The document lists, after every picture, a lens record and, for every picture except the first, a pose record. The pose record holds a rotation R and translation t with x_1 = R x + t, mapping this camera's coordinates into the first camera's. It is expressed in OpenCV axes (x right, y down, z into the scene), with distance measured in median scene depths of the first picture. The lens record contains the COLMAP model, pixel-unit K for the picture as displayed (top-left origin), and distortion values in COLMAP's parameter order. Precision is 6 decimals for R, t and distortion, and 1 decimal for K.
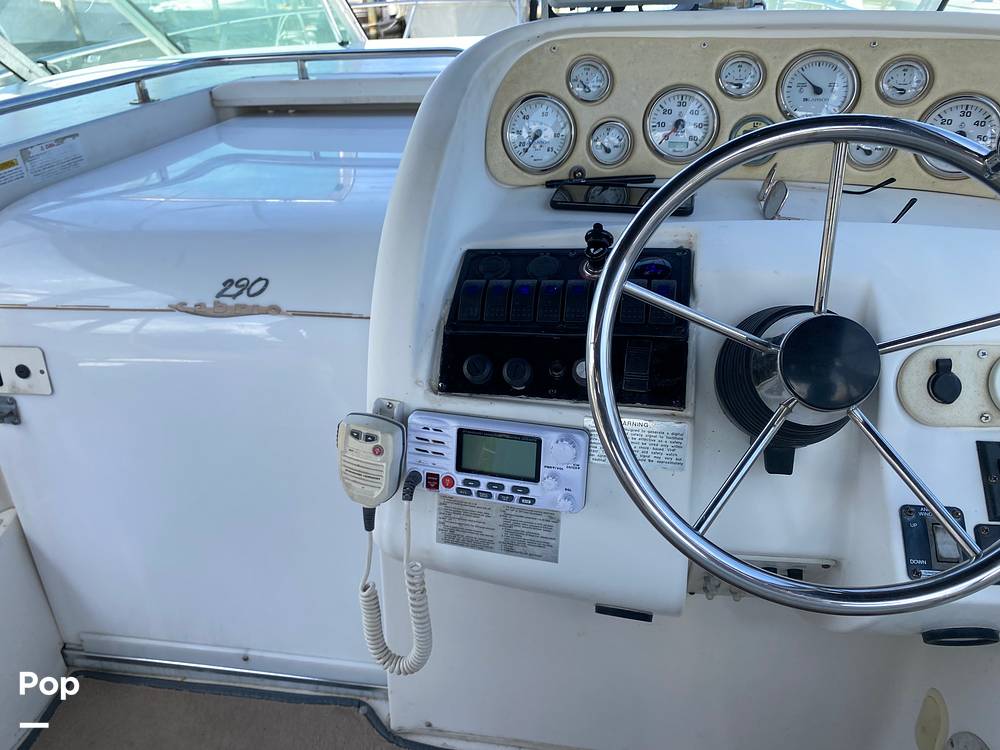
lens RADIAL K [[767.7, 0, 490.1], [0, 767.7, 353.3], [0, 0, 1]] dist [0.041839, -0.053153]
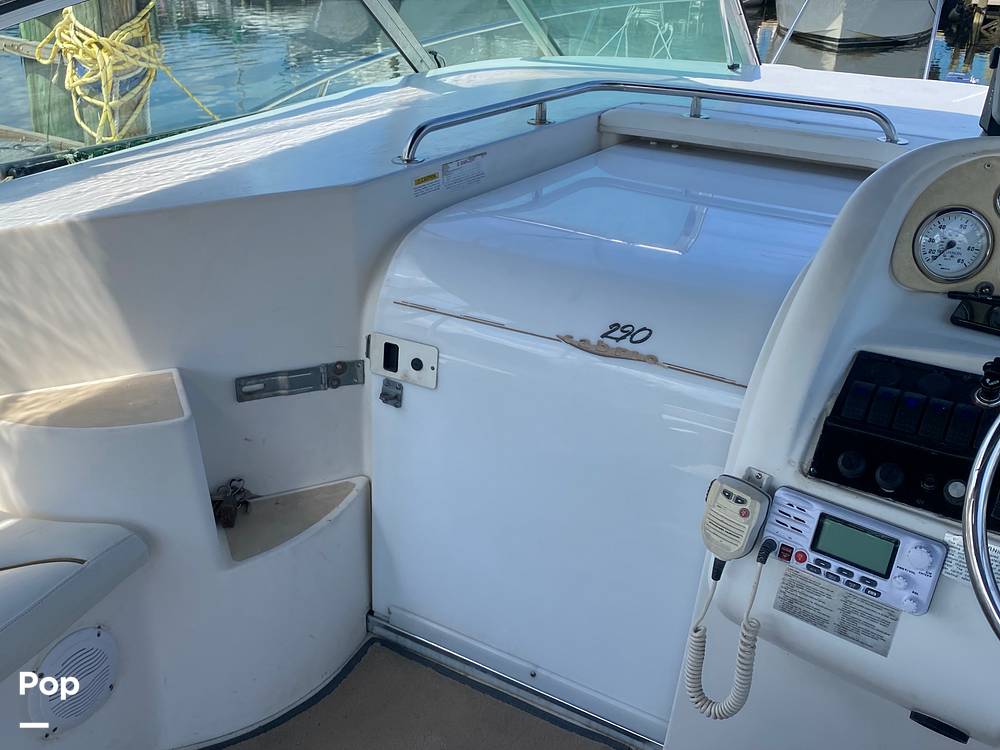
lens RADIAL K [[966.9, 0, 498.8], [0, 966.9, 370.2], [0, 0, 1]] dist [0.009060, 0.000000]
pose [[0.933327, 0.210378, -0.290934, -0.102484], [-0.214818, 0.976506, 0.016979, -0.023851], [0.287670, 0.046651, 0.956593, -0.436751]]
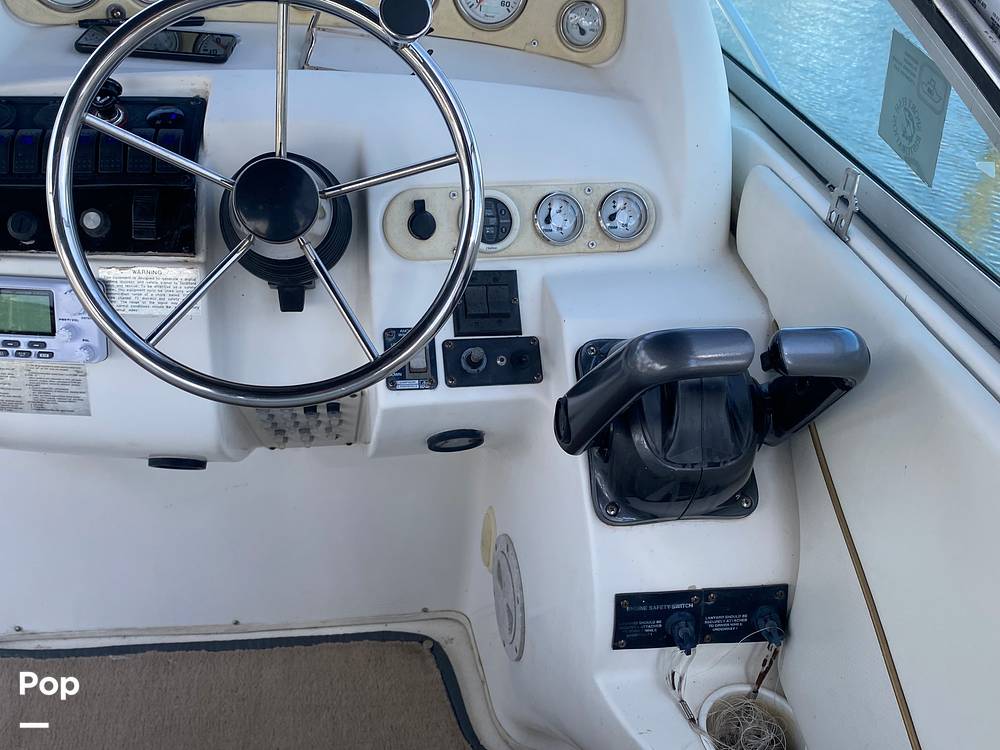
lens RADIAL K [[966.9, 0, 498.8], [0, 966.9, 371.9], [0, 0, 1]] dist [0.009060, 0.000000]
pose [[0.953869, -0.075981, 0.290448, 0.218555], [0.035328, 0.989130, 0.142736, 0.048490], [-0.298136, -0.125891, 0.946185, -0.336324]]
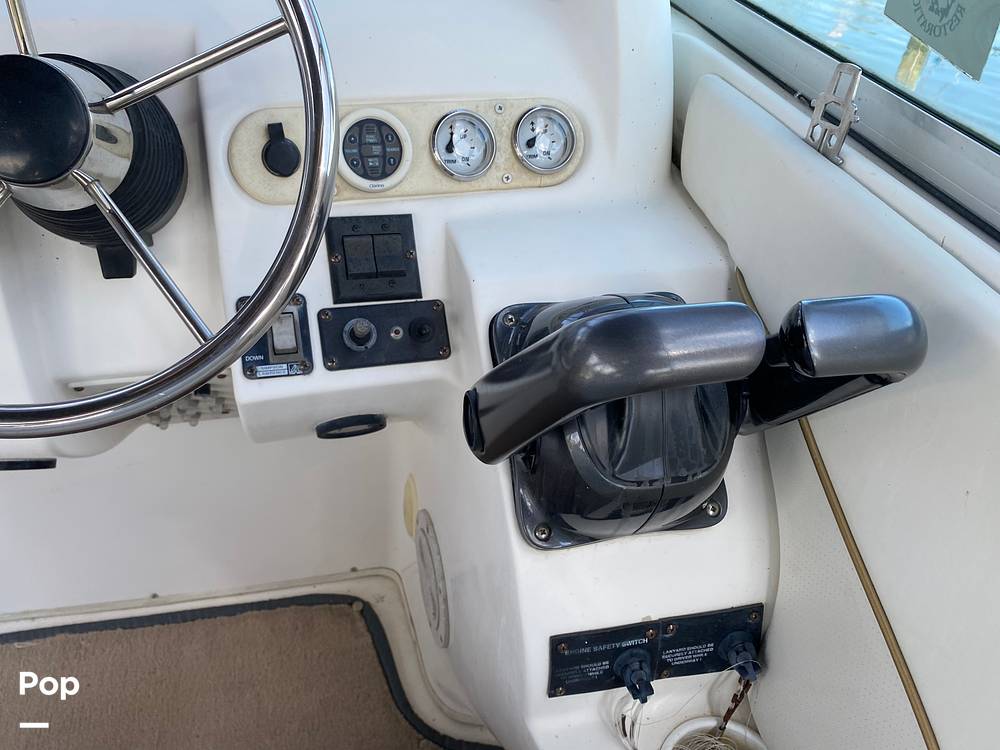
lens RADIAL K [[767.7, 0, 500.6], [0, 767.7, 382.4], [0, 0, 1]] dist [0.041839, -0.053153]
pose [[0.927619, -0.152690, 0.340894, 0.396663], [0.062670, 0.963317, 0.260945, 0.062829], [-0.368233, -0.220693, 0.903161, 0.061283]]
